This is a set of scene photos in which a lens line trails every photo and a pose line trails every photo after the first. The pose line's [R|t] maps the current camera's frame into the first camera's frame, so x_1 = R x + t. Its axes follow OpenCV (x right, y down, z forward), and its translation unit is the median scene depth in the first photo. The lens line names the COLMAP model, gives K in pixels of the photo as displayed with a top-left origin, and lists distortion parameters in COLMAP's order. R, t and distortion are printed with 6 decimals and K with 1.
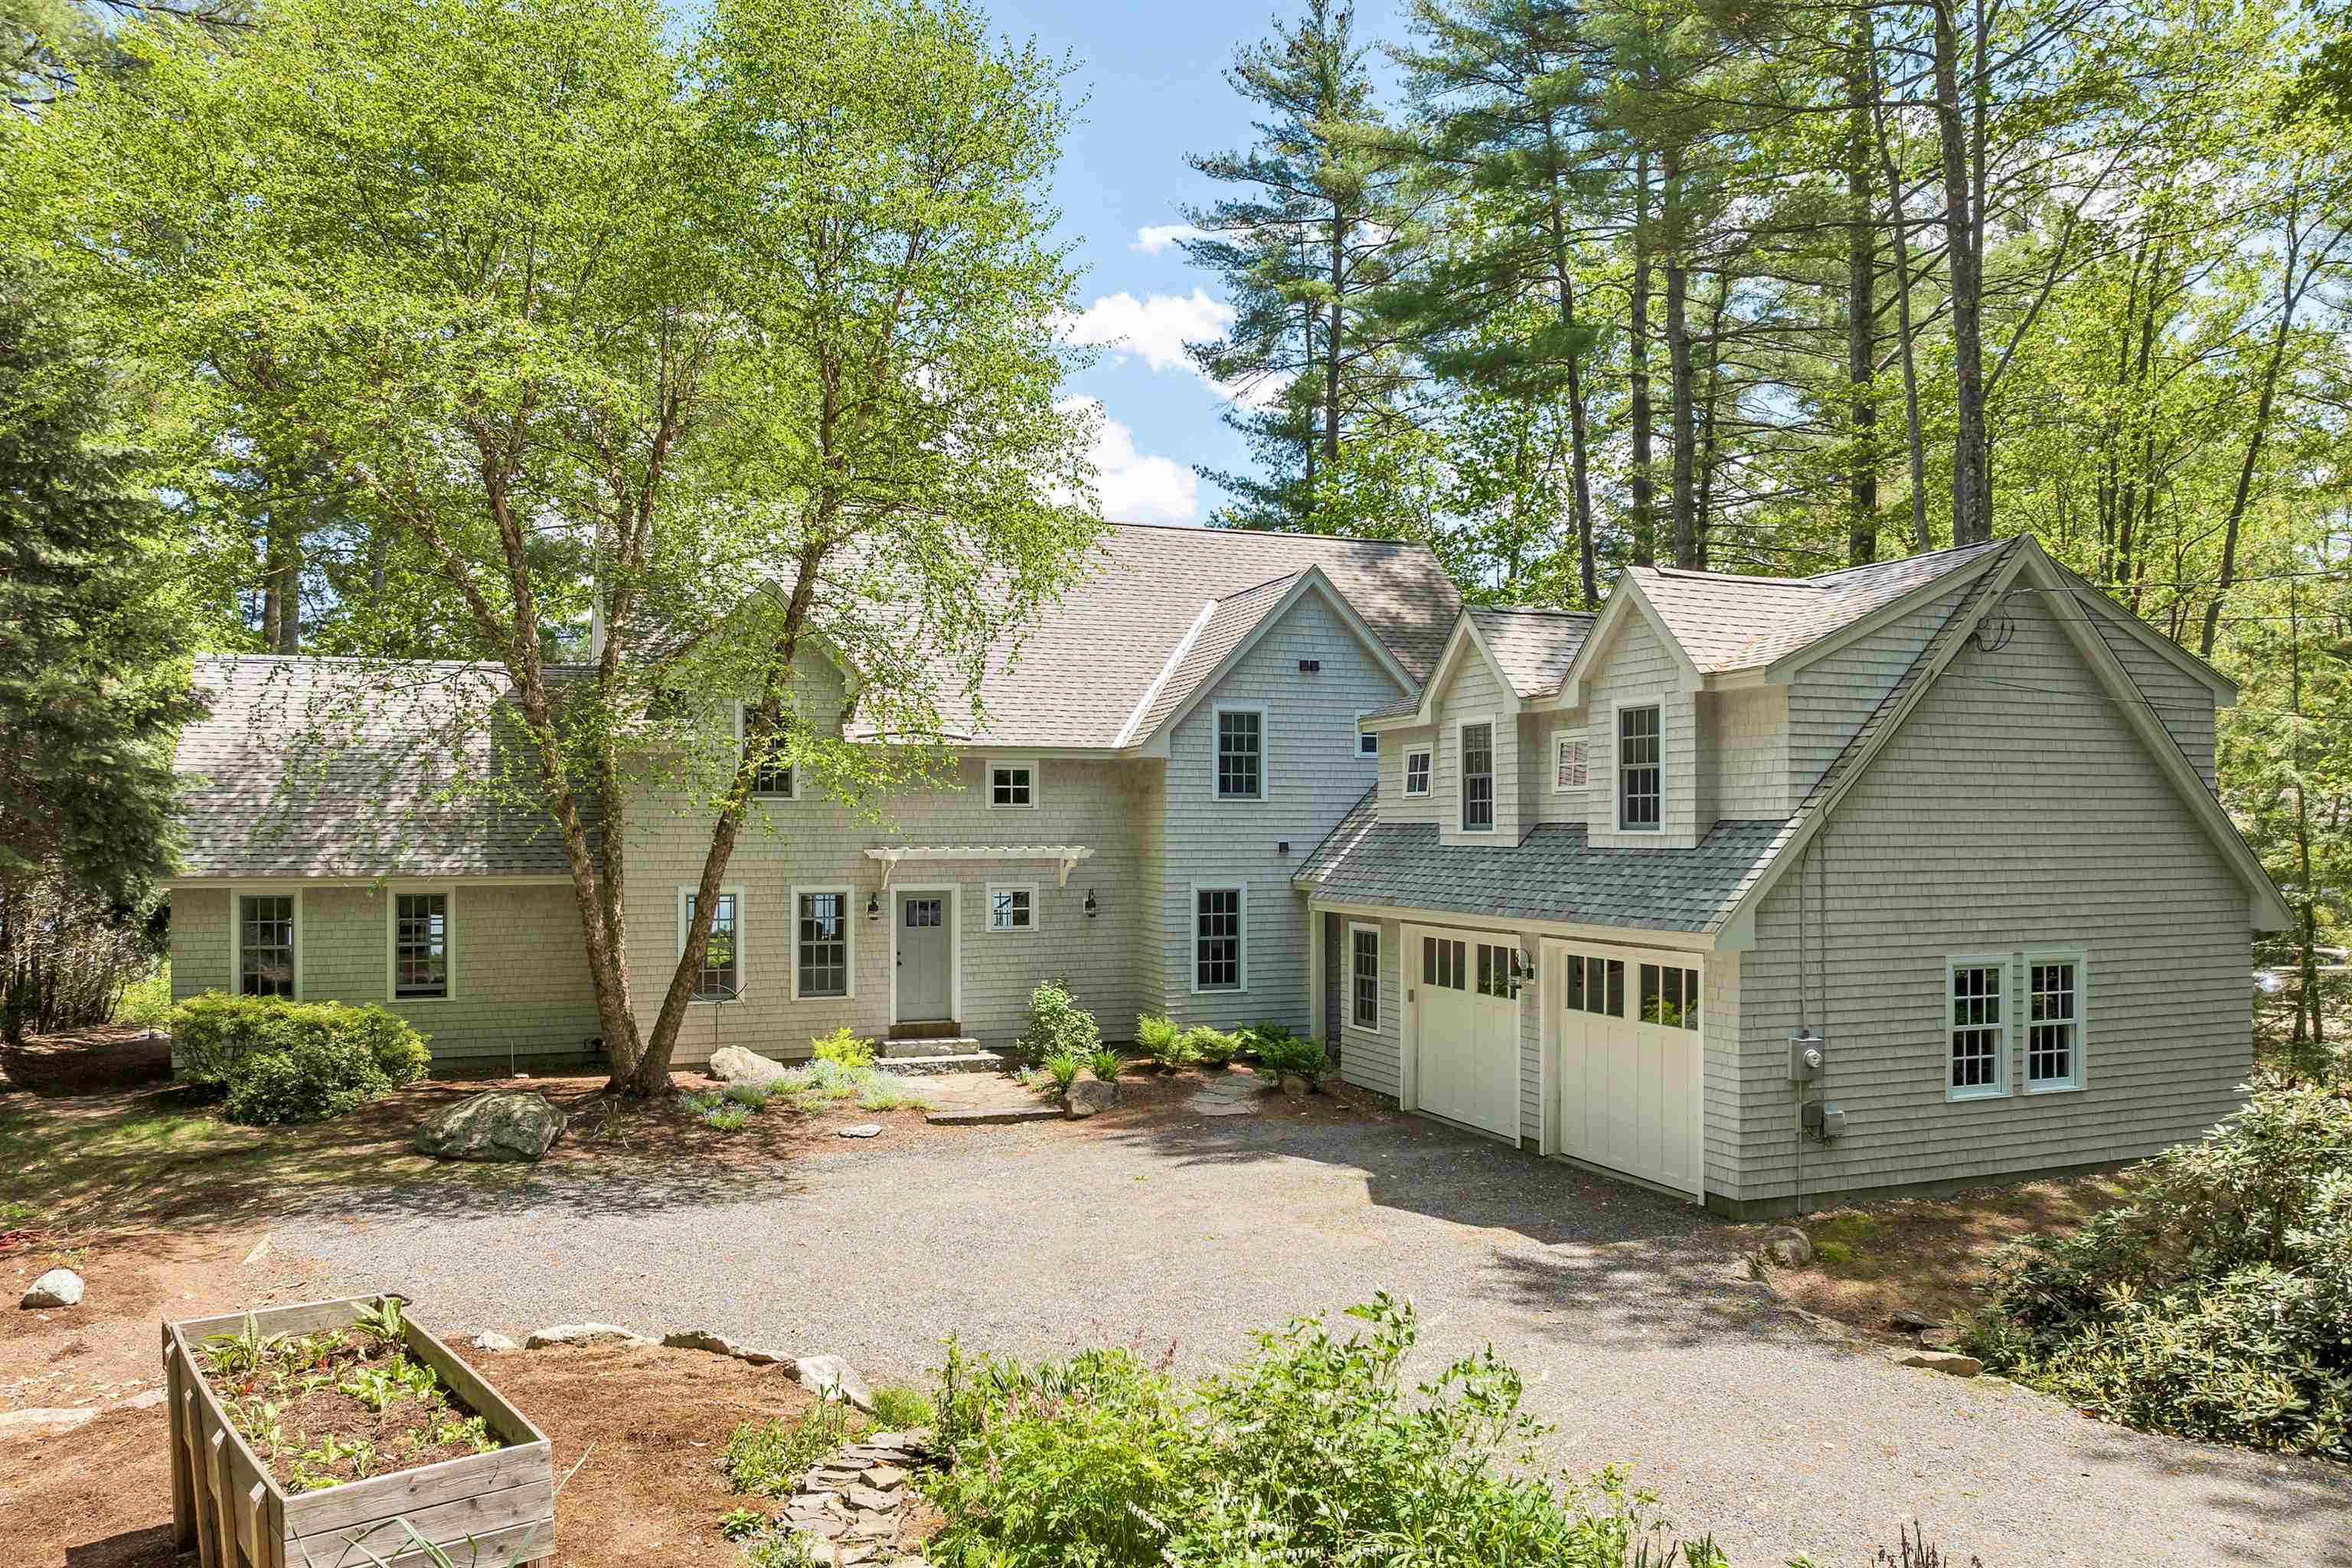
lens RADIAL K [[1692.5, 0, 1173.5], [0, 1692.5, 785.9], [0, 0, 1]] dist [-0.028049, -0.003922]
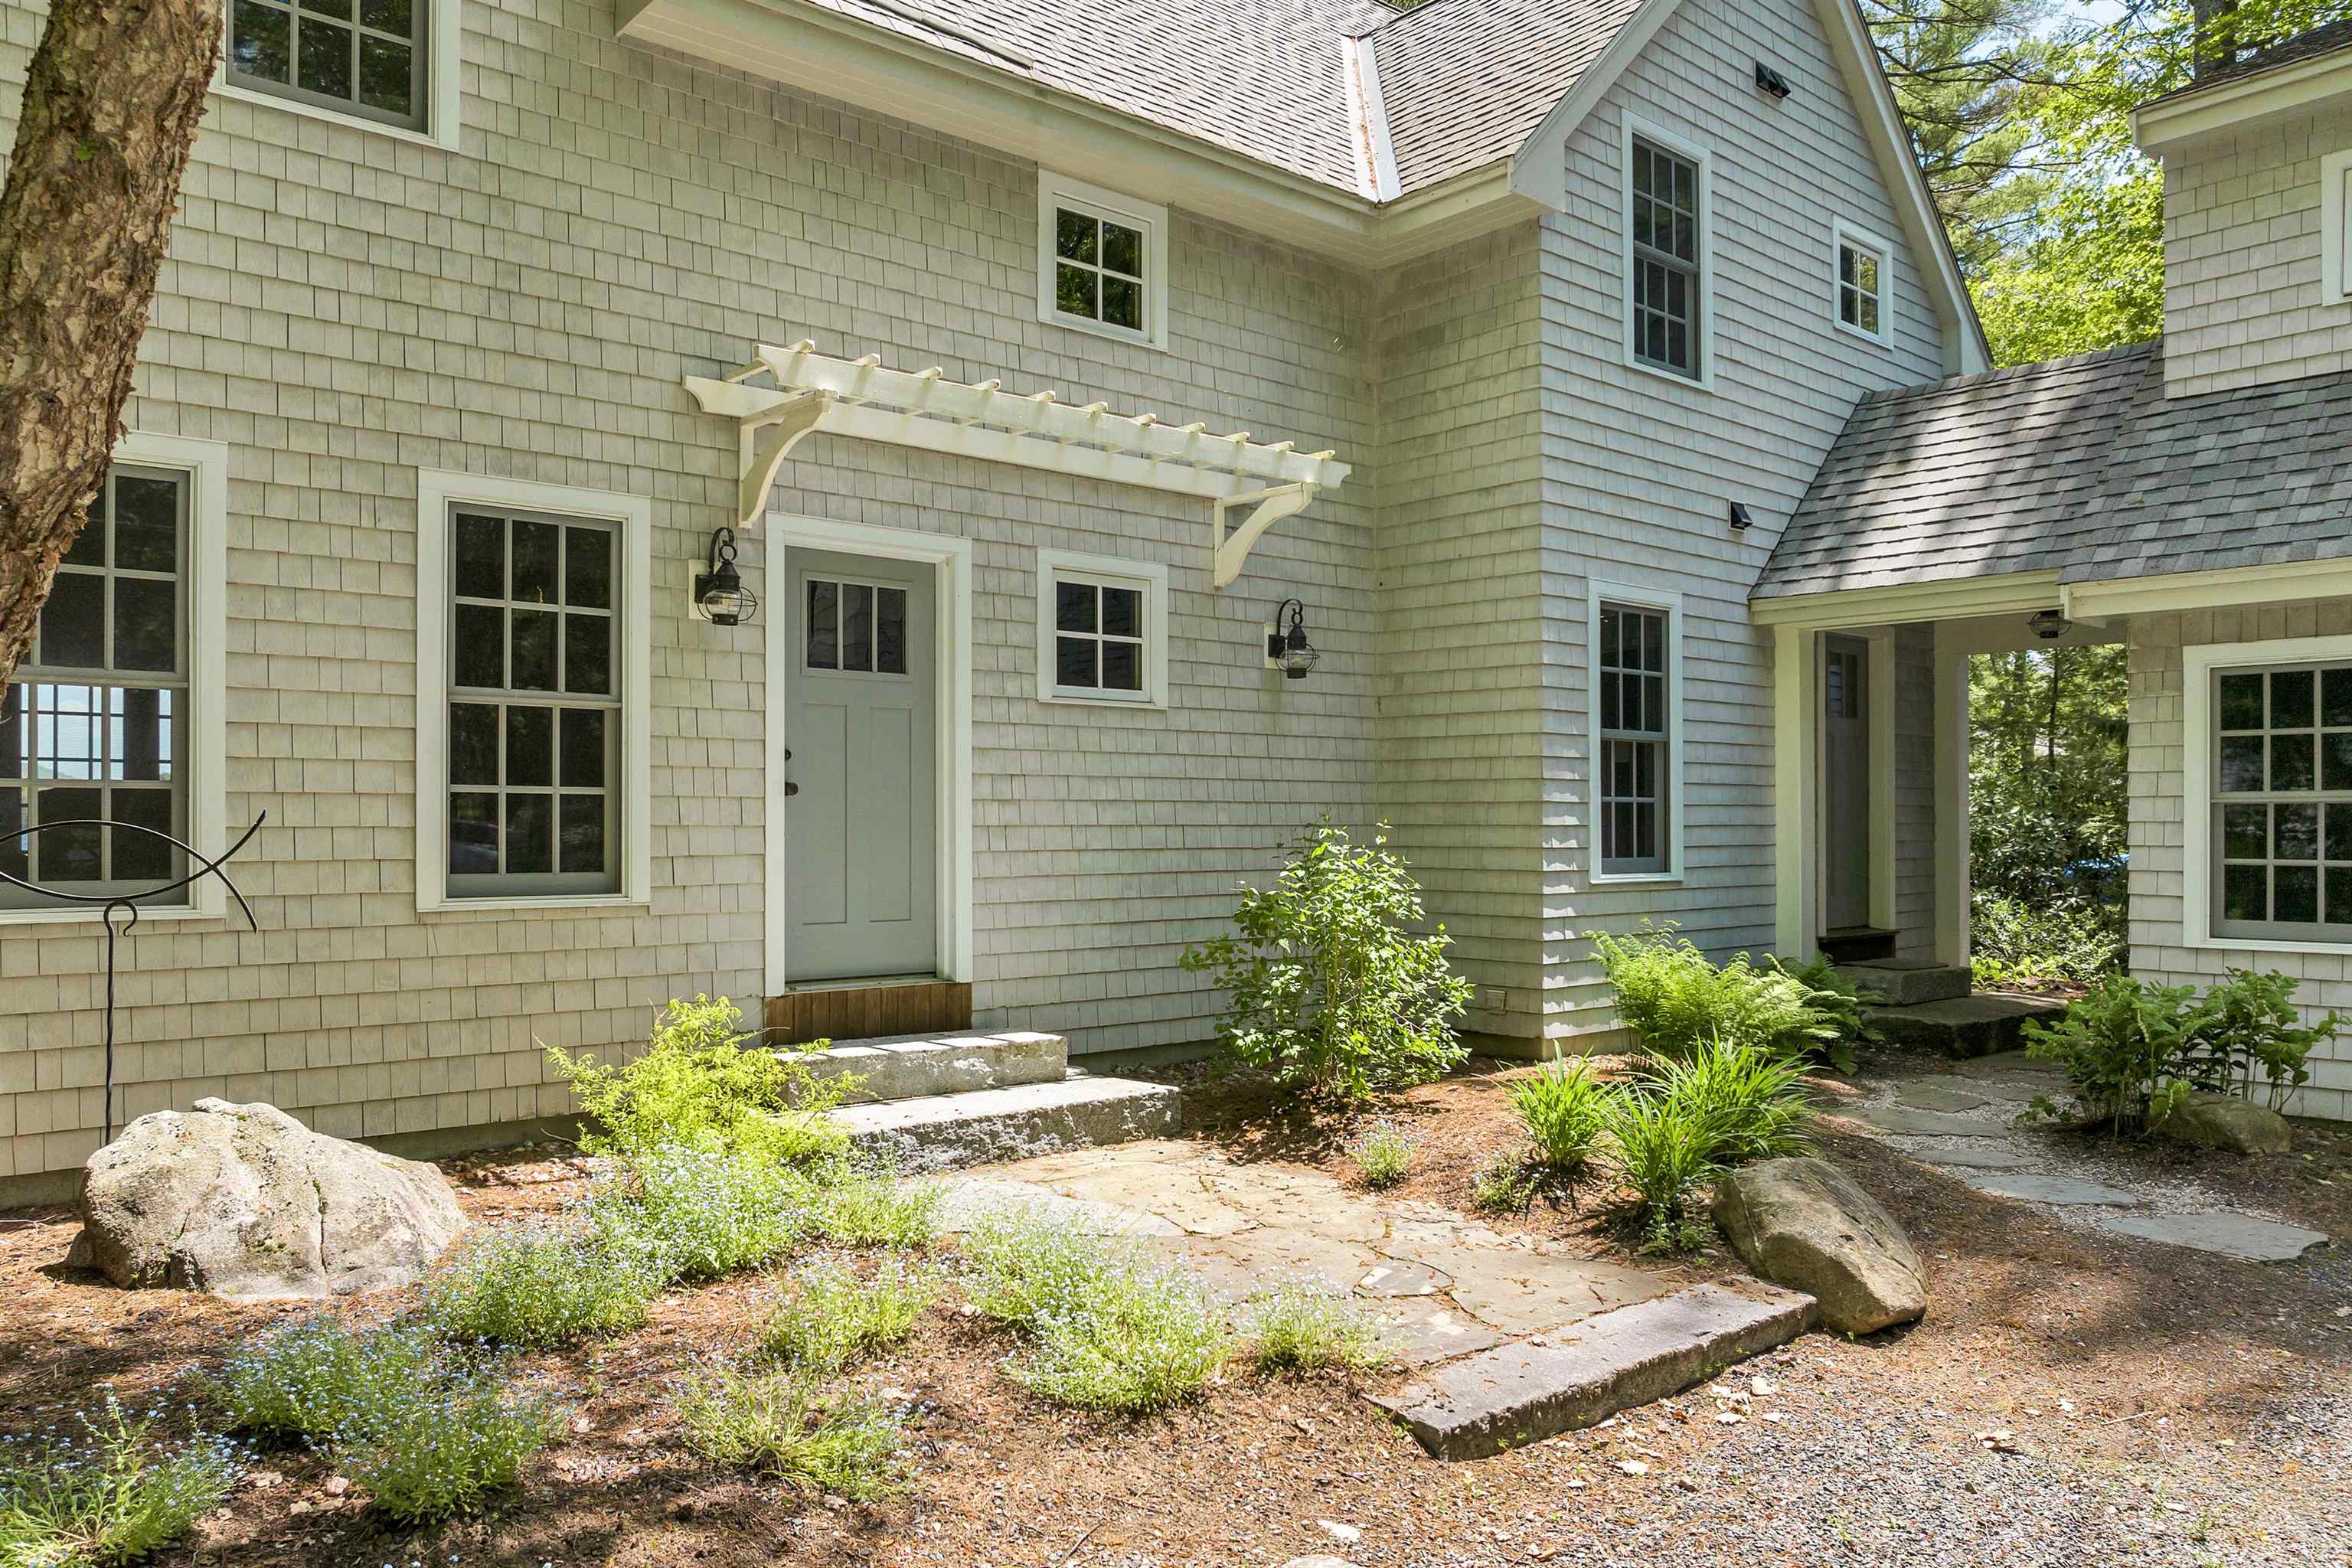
lens RADIAL K [[1692.5, 0, 1156.4], [0, 1692.5, 804.1], [0, 0, 1]] dist [-0.028049, -0.003922]
pose [[0.940757, 0.005590, 0.339036, -0.209592], [-0.008426, 0.999941, 0.006894, 0.109399], [-0.338978, -0.009343, 0.940748, 0.726913]]
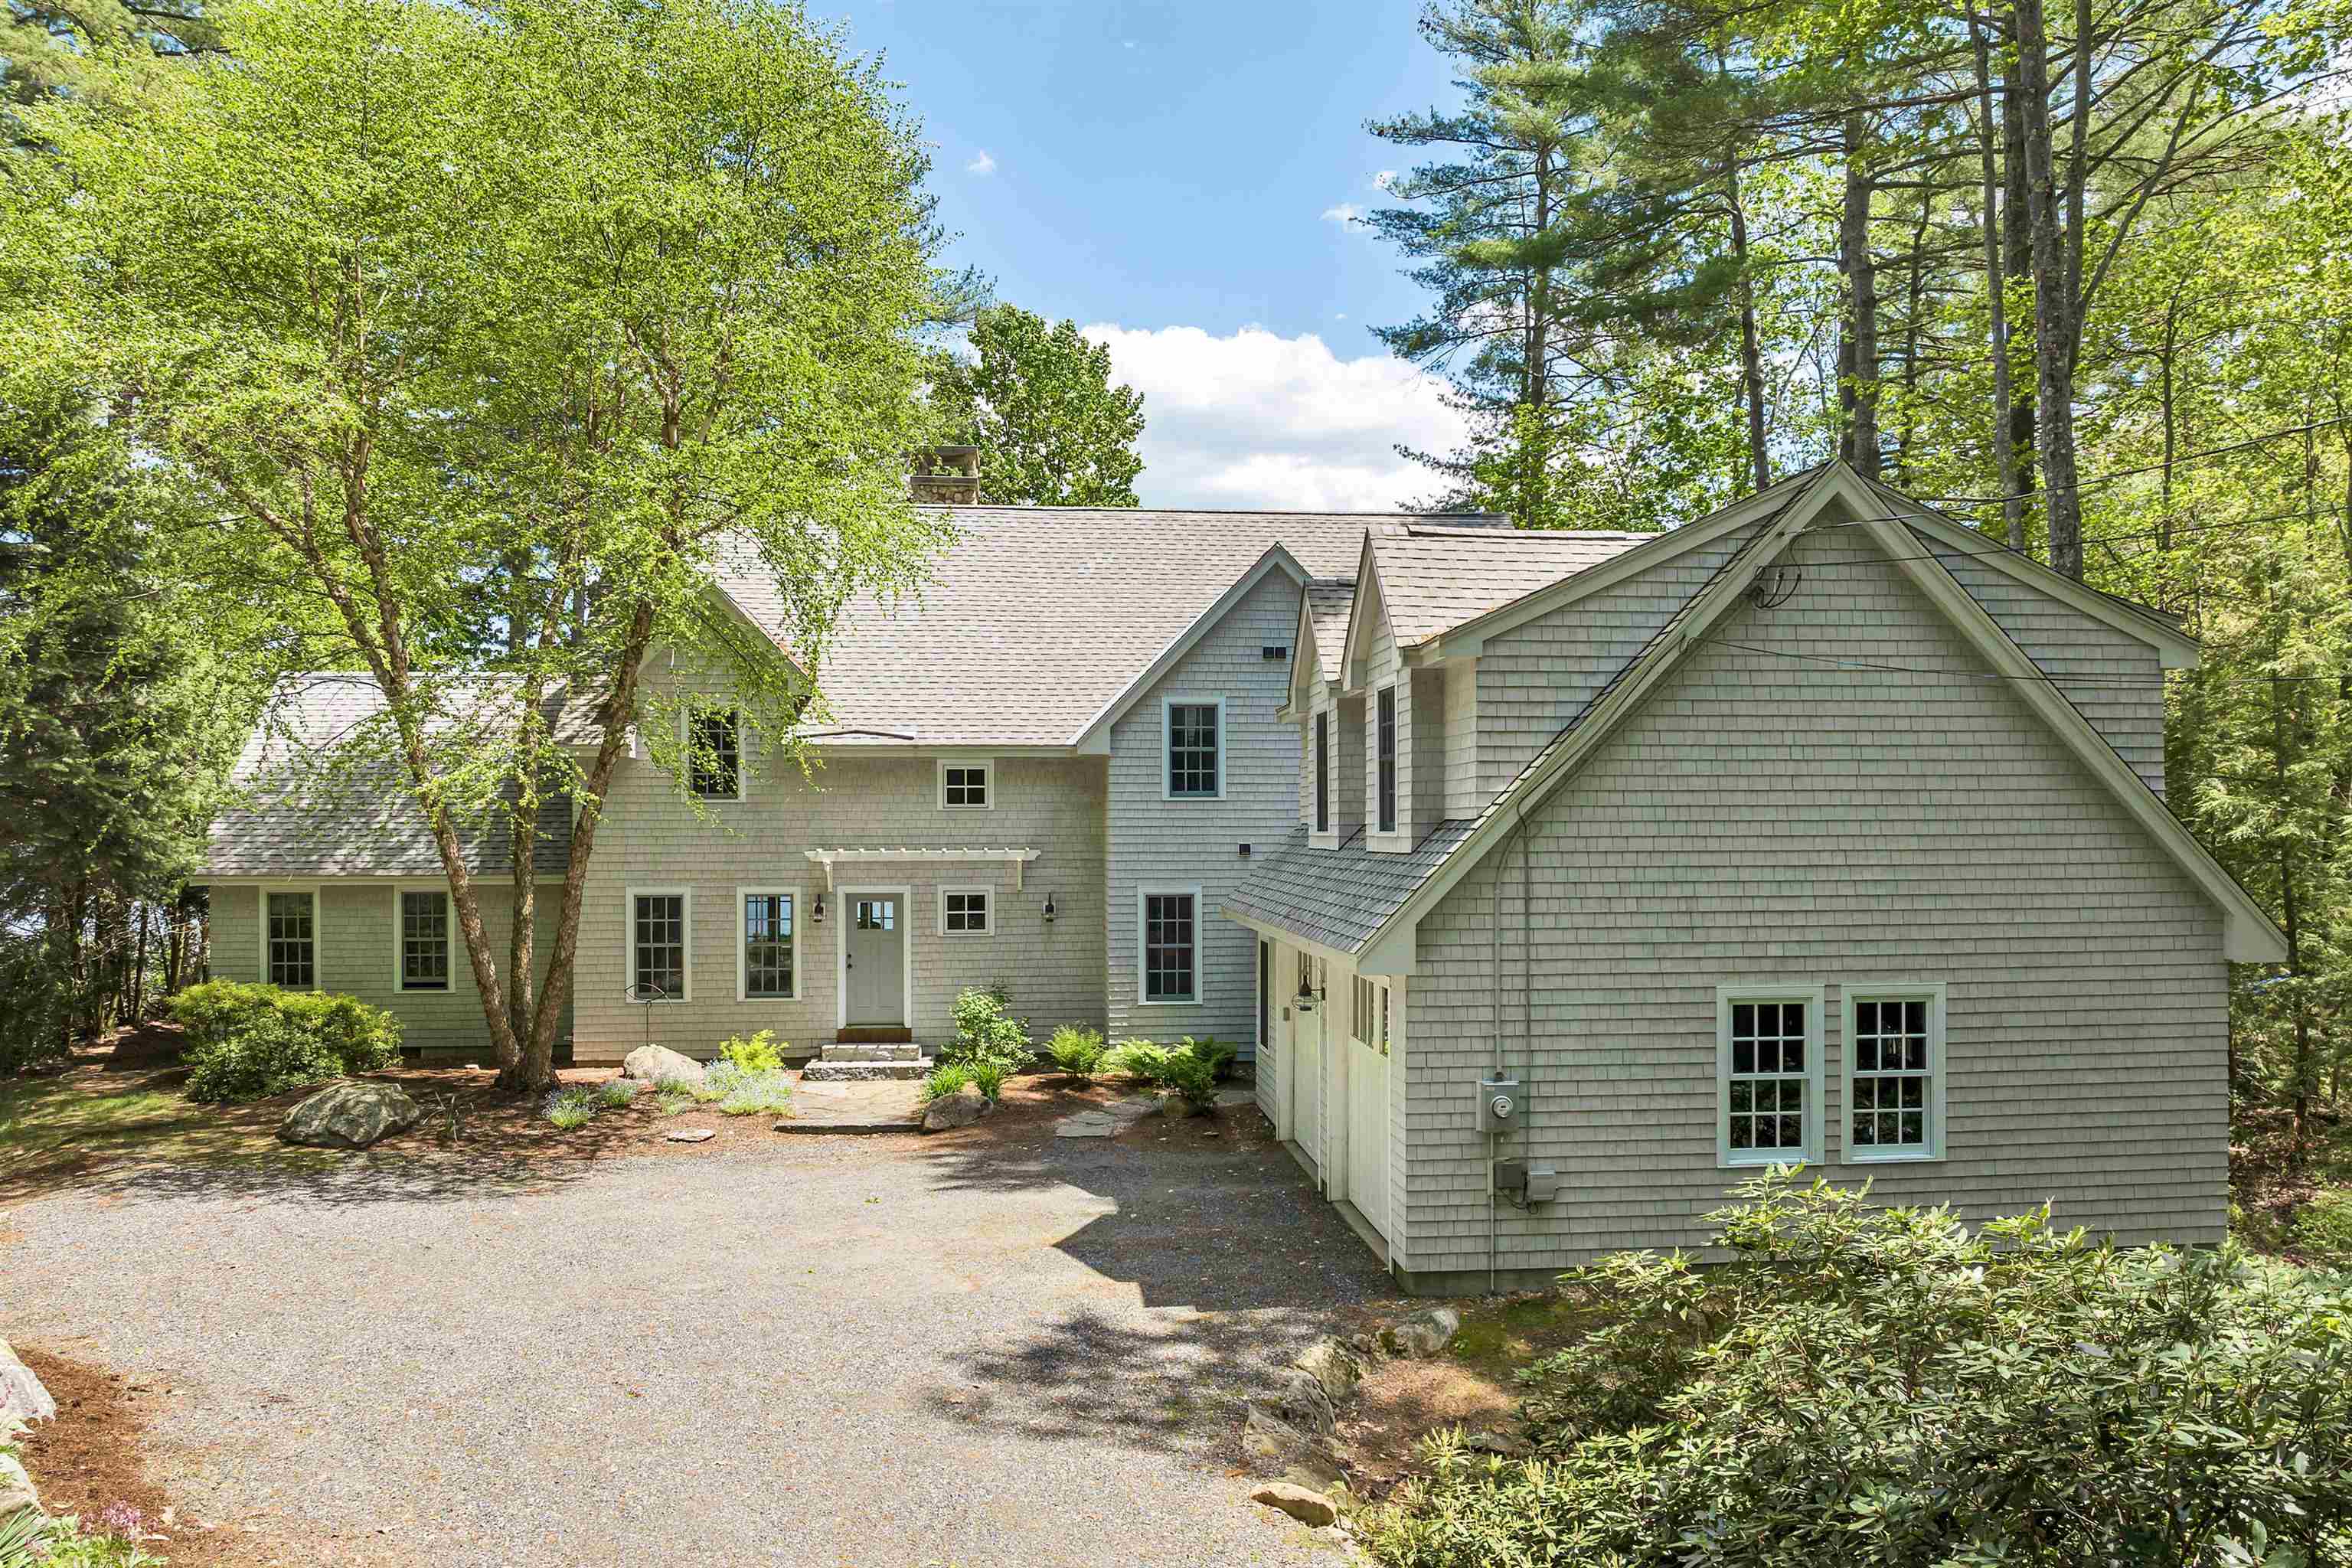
lens RADIAL K [[1692.5, 0, 1176.2], [0, 1692.5, 789.7], [0, 0, 1]] dist [-0.028049, -0.003922]
pose [[0.962873, -0.007550, -0.269851, 0.300661], [0.008101, 0.999967, 0.000929, 0.002481], [0.269835, -0.003081, 0.962902, 0.103876]]
